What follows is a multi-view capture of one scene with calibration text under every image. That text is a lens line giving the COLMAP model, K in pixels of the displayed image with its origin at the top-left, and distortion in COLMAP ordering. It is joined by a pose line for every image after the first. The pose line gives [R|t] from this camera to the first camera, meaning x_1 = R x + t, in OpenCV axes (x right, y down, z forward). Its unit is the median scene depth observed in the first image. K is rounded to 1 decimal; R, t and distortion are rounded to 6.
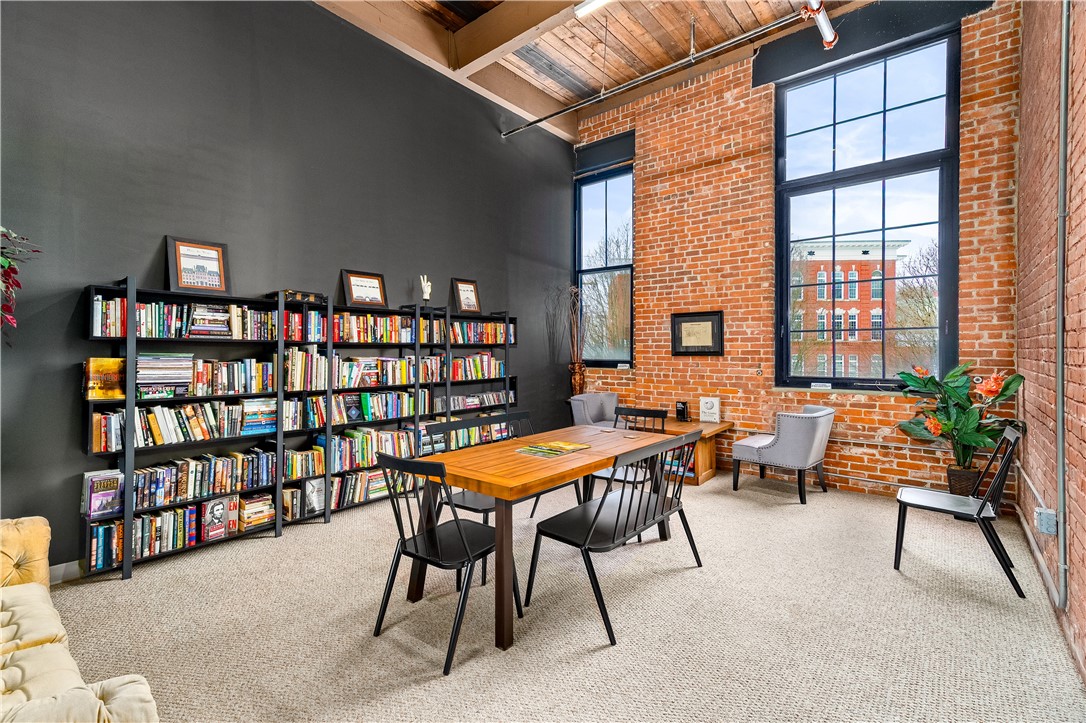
lens RADIAL K [[488.1, 0, 544.2], [0, 488.1, 359.9], [0, 0, 1]] dist [0.024389, 0.000083]
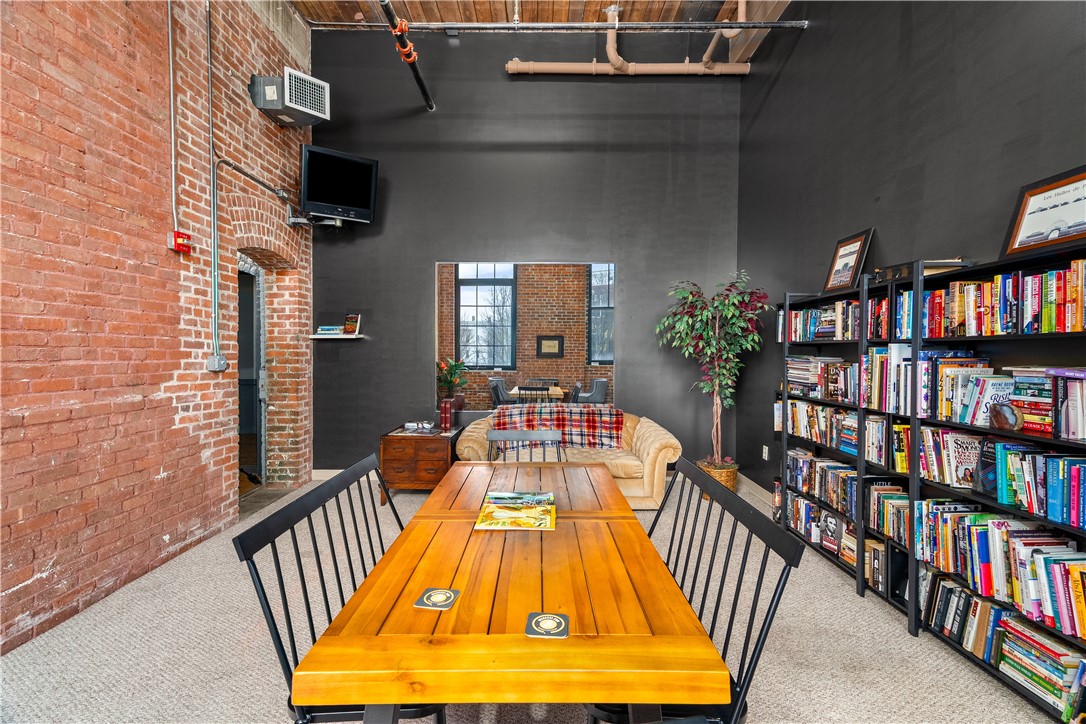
lens RADIAL K [[488.1, 0, 544.2], [0, 488.1, 360.4], [0, 0, 1]] dist [0.024389, 0.000083]
pose [[-0.776880, 0.010447, -0.629562, 0.316324], [-0.007852, 0.999624, 0.026277, -0.022970], [0.629599, 0.025357, -0.776506, 1.240882]]
